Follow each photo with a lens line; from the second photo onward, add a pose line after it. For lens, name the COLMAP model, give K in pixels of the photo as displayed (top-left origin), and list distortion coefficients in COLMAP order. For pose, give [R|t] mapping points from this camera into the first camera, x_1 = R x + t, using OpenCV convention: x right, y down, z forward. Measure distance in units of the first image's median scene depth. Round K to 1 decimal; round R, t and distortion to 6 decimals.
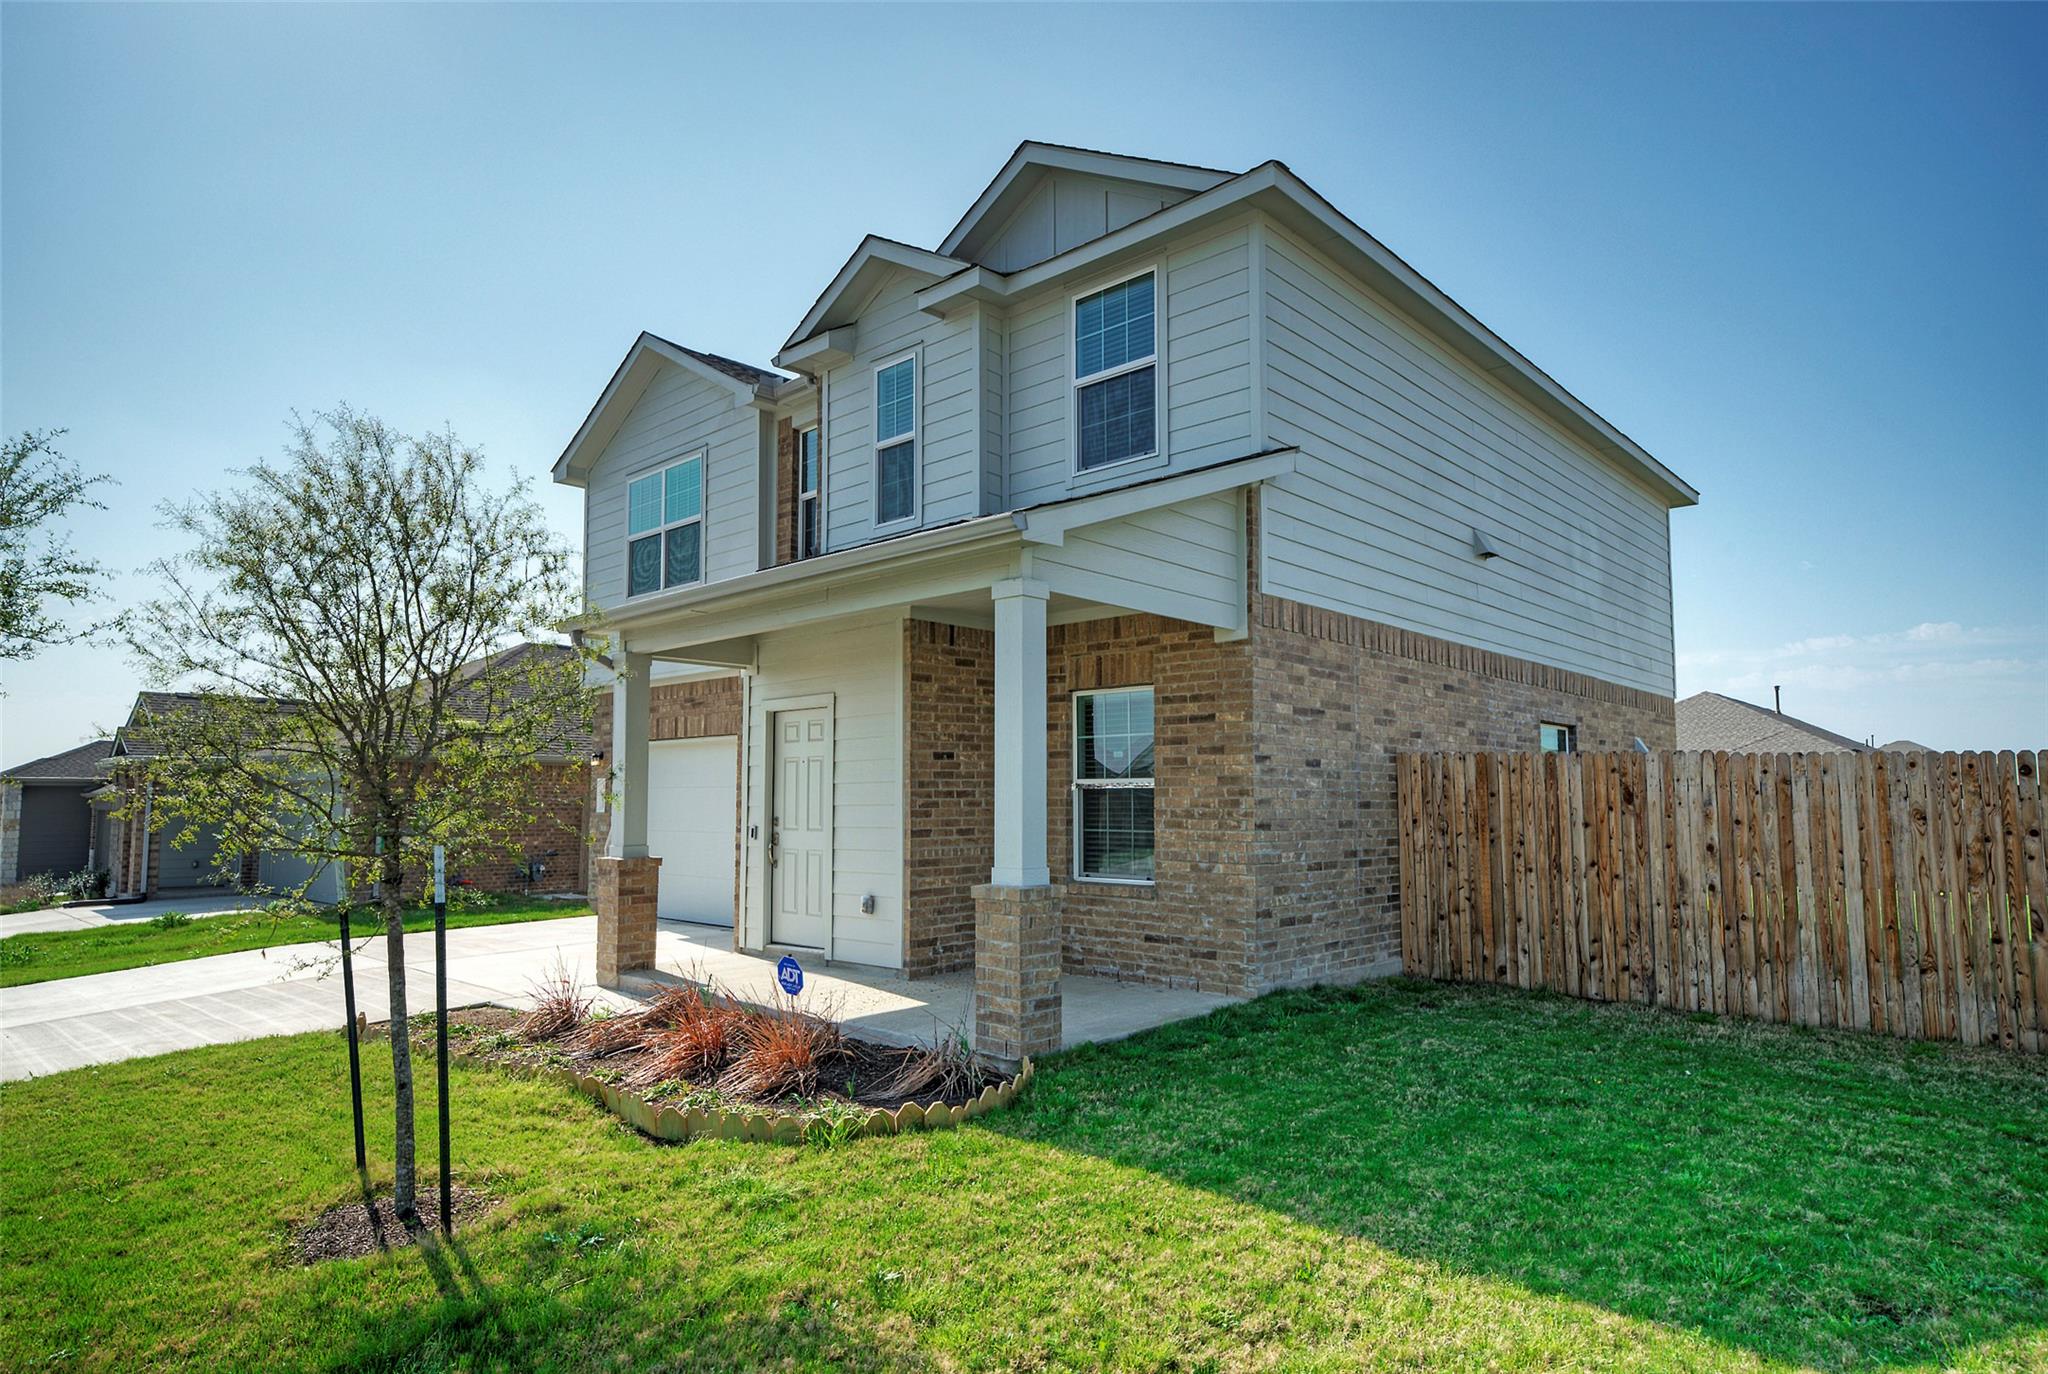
lens RADIAL K [[1150.0, 0, 1036.9], [0, 1150.0, 724.4], [0, 0, 1]] dist [0.018000, -0.000046]
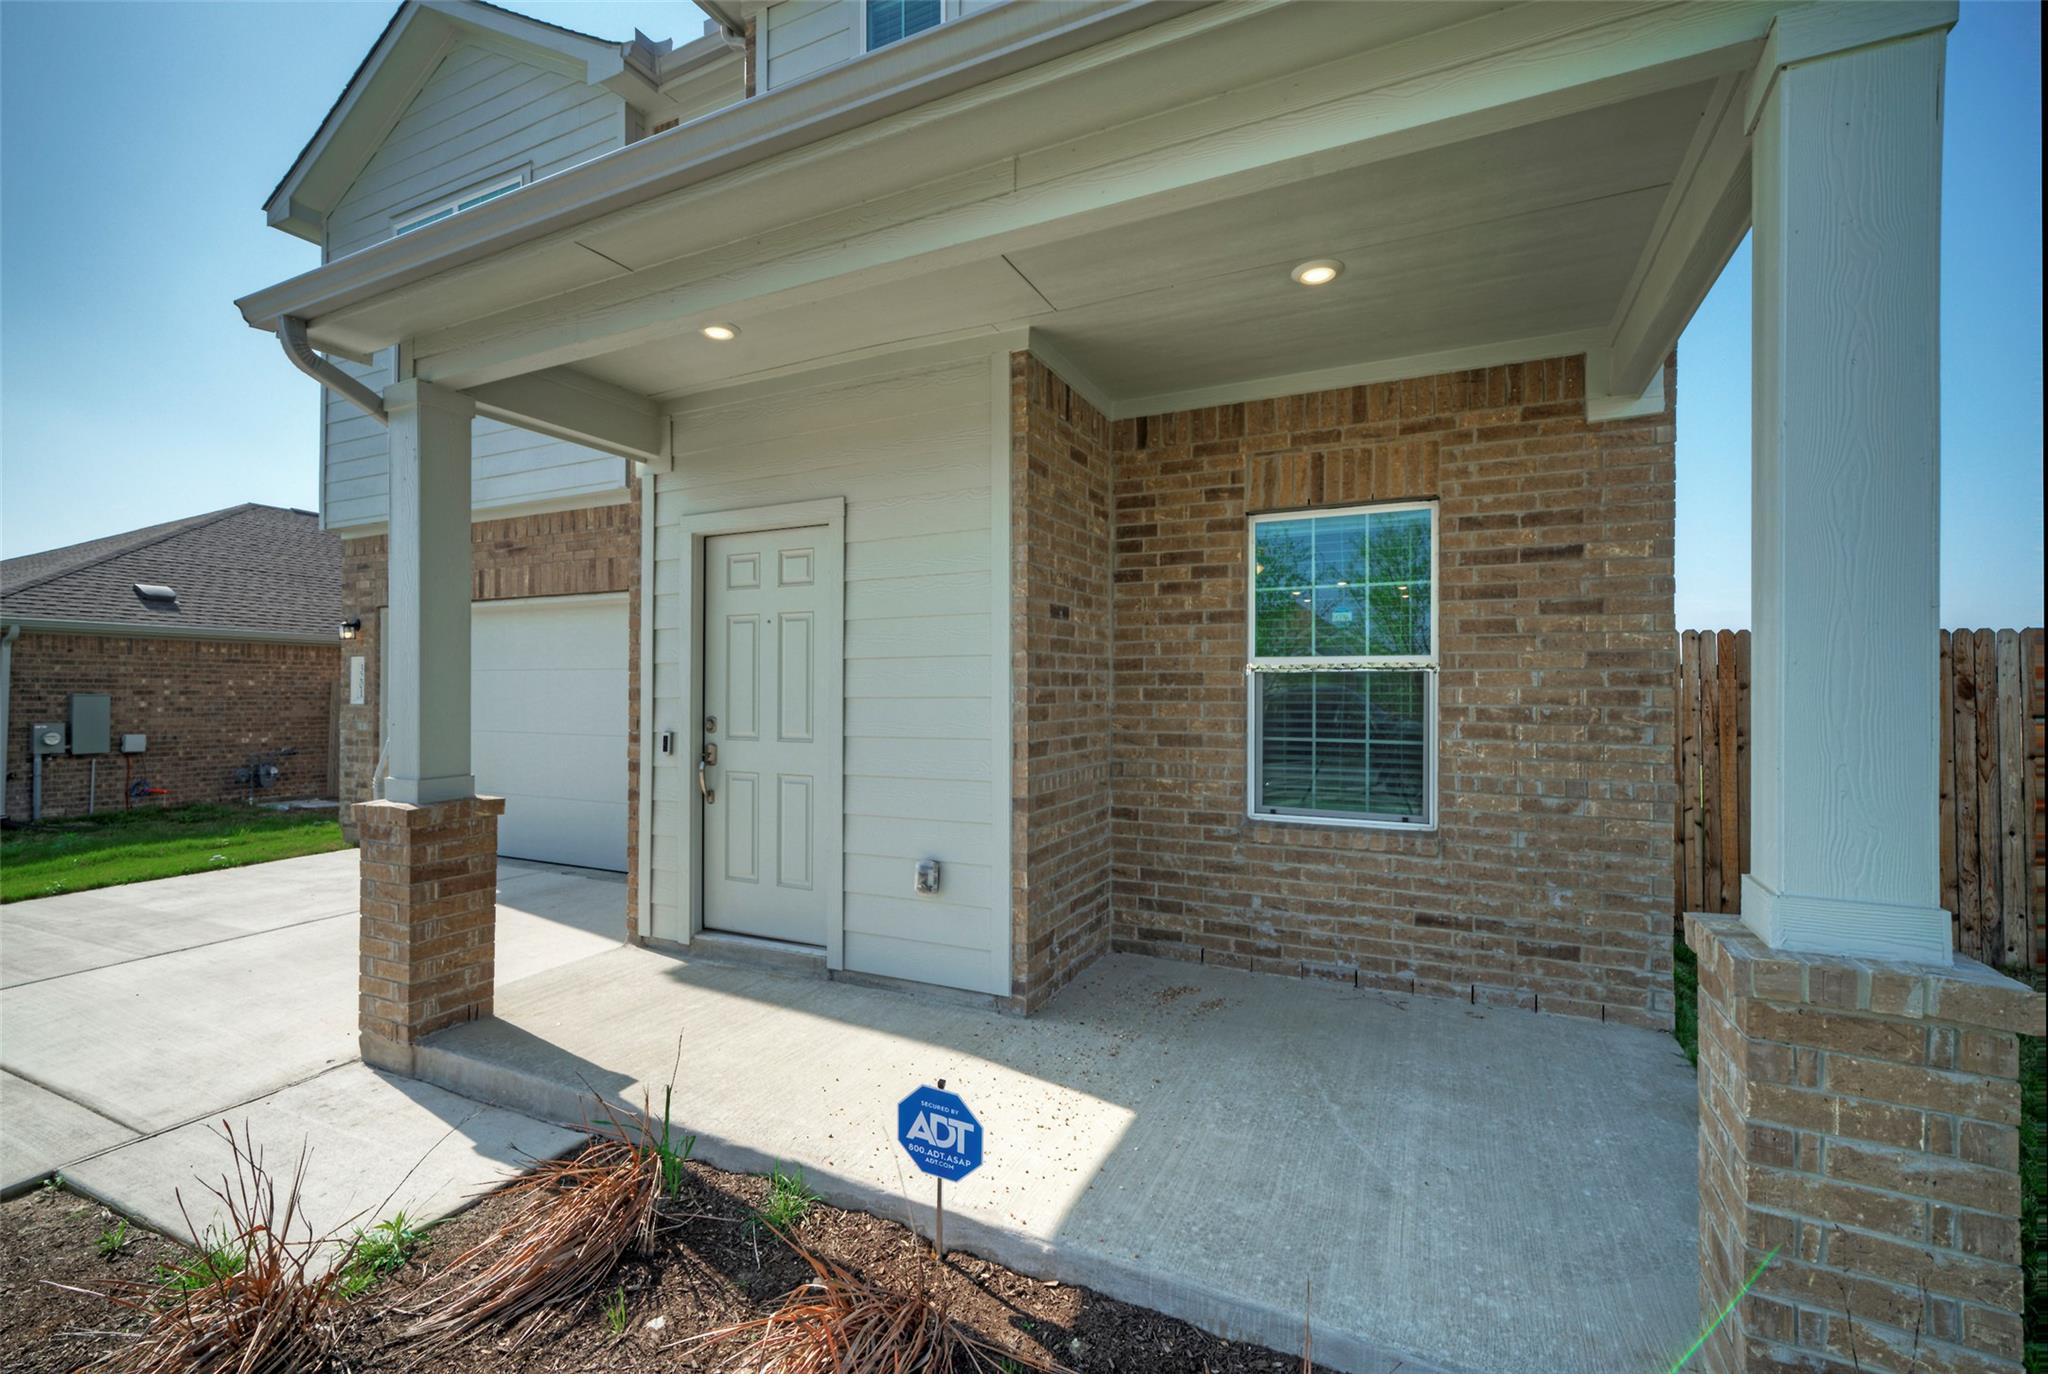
lens RADIAL K [[894.3, 0, 1024.0], [0, 894.3, 687.0], [0, 0, 1]] dist [0.004498, 0.000144]
pose [[0.960824, 0.006873, 0.277074, -0.228089], [-0.023688, 0.998071, 0.057386, 0.040649], [-0.276145, -0.061701, 0.959134, 0.594856]]
